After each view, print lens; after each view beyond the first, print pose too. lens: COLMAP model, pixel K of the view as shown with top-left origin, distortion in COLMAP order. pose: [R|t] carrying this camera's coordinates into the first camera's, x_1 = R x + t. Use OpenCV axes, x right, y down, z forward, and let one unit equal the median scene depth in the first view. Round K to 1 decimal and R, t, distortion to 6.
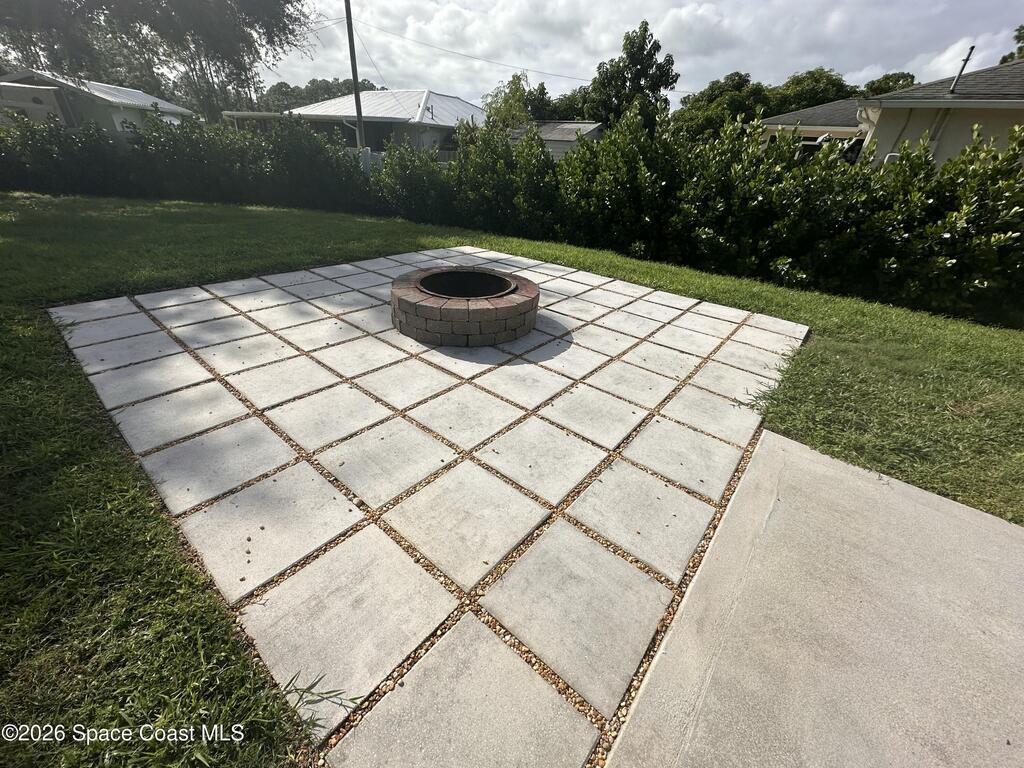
lens RADIAL K [[409.0, 0, 513.5], [0, 409.0, 383.9], [0, 0, 1]] dist [-0.004281, 0.000008]
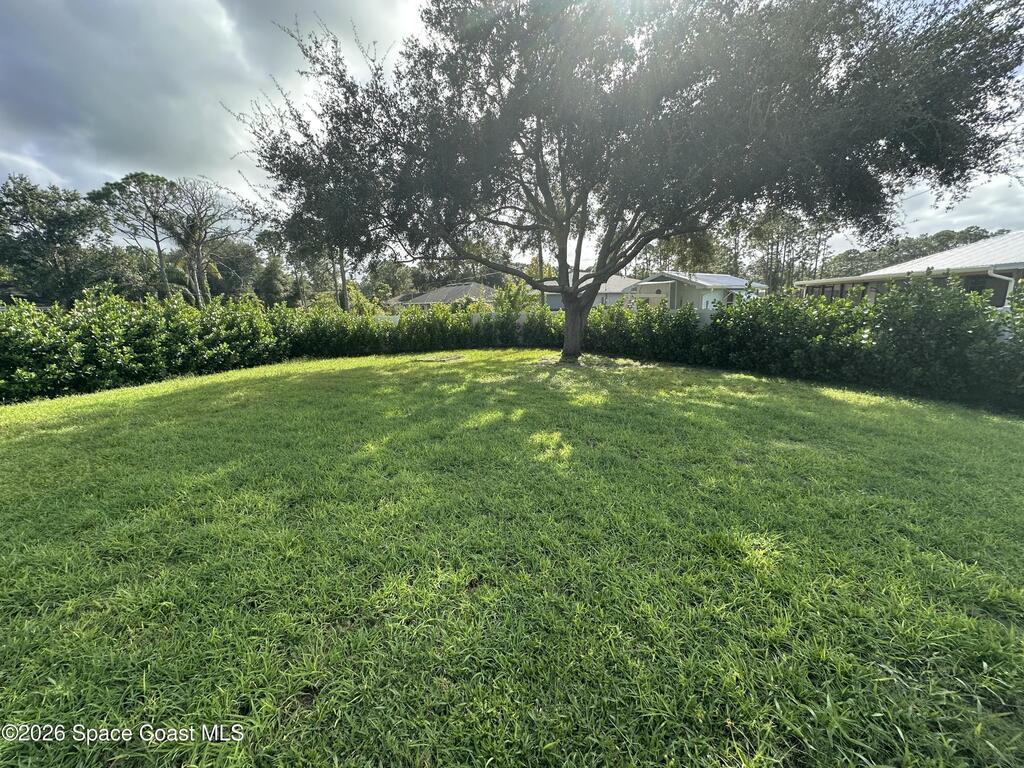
lens RADIAL K [[409.0, 0, 512.4], [0, 409.0, 389.3], [0, 0, 1]] dist [-0.004281, 0.000008]
pose [[0.449336, 0.104909, -0.887182, -0.211928], [-0.392527, 0.915270, -0.090575, -0.121678], [0.802508, 0.388941, 0.452444, 0.170928]]
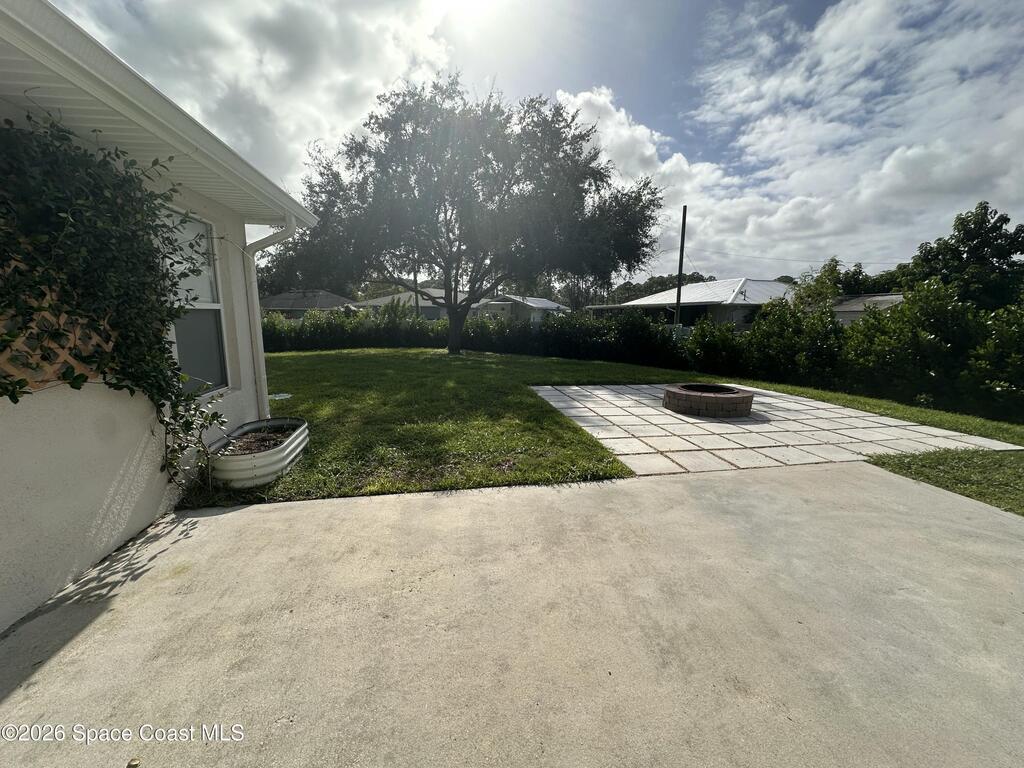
lens RADIAL K [[409.0, 0, 510.7], [0, 409.0, 380.9], [0, 0, 1]] dist [-0.004281, 0.000008]
pose [[0.760133, 0.047660, -0.648017, 0.107840], [-0.289067, 0.917983, -0.271564, 0.127199], [0.581926, 0.393745, 0.711566, -0.222549]]
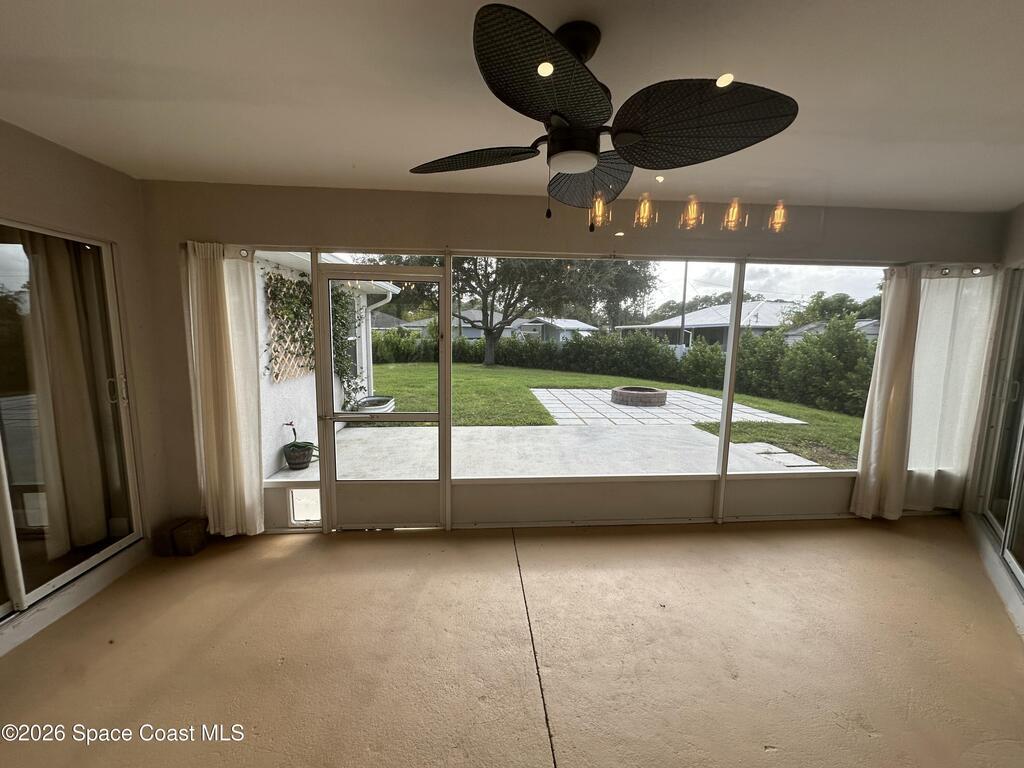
lens RADIAL K [[409.0, 0, 512.7], [0, 409.0, 384.4], [0, 0, 1]] dist [-0.004281, 0.000008]
pose [[0.690500, 0.037493, -0.722360, 0.351681], [-0.332660, 0.903238, -0.271106, 0.206968], [0.642299, 0.427499, 0.636158, -0.362797]]
